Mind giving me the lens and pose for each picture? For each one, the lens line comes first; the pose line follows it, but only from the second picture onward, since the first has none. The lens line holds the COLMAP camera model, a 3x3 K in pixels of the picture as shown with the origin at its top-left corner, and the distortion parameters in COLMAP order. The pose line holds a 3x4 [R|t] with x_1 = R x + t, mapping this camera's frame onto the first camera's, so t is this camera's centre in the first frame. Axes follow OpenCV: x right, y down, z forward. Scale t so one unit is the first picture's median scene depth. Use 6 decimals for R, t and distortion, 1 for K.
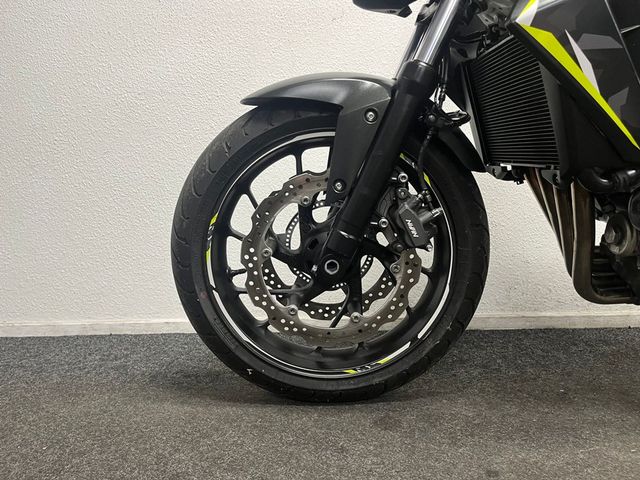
lens RADIAL K [[484.3, 0, 320.6], [0, 484.3, 235.8], [0, 0, 1]] dist [0.068046, -0.096971]
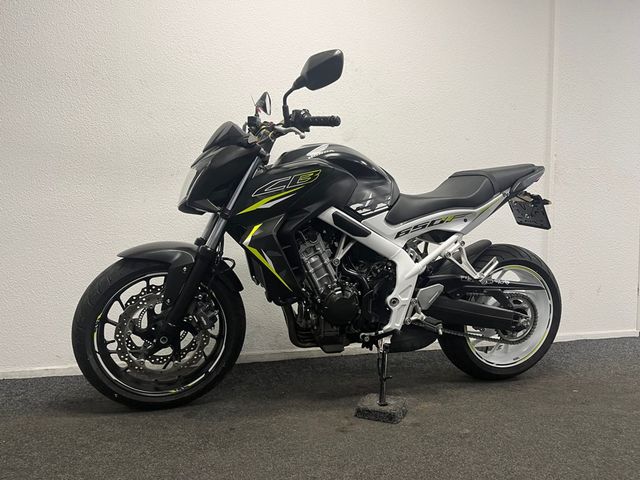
lens RADIAL K [[484.3, 0, 323.7], [0, 484.3, 237.2], [0, 0, 1]] dist [0.068046, -0.096971]
pose [[0.949748, 0.025579, 0.311967, 0.008928], [-0.011586, 0.998845, -0.046625, -0.252109], [-0.312800, 0.040668, 0.948948, -1.067513]]
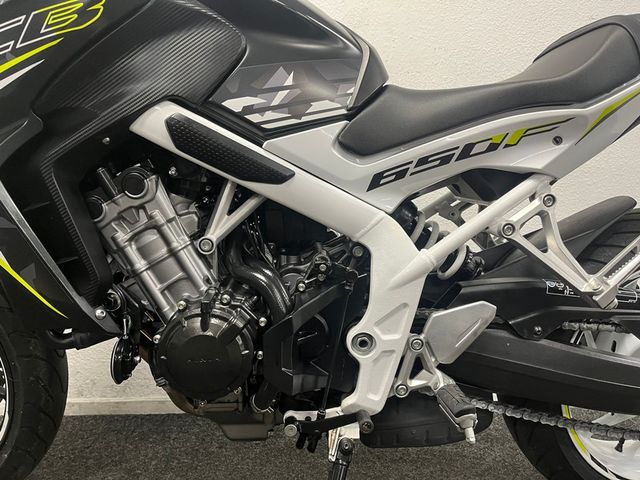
lens RADIAL K [[484.3, 0, 320.1], [0, 484.3, 236.1], [0, 0, 1]] dist [0.068046, -0.096971]
pose [[0.997955, 0.019448, 0.060891, 0.811888], [-0.018456, 0.999689, -0.016800, -0.248829], [-0.061198, 0.015642, 0.998003, -0.043327]]
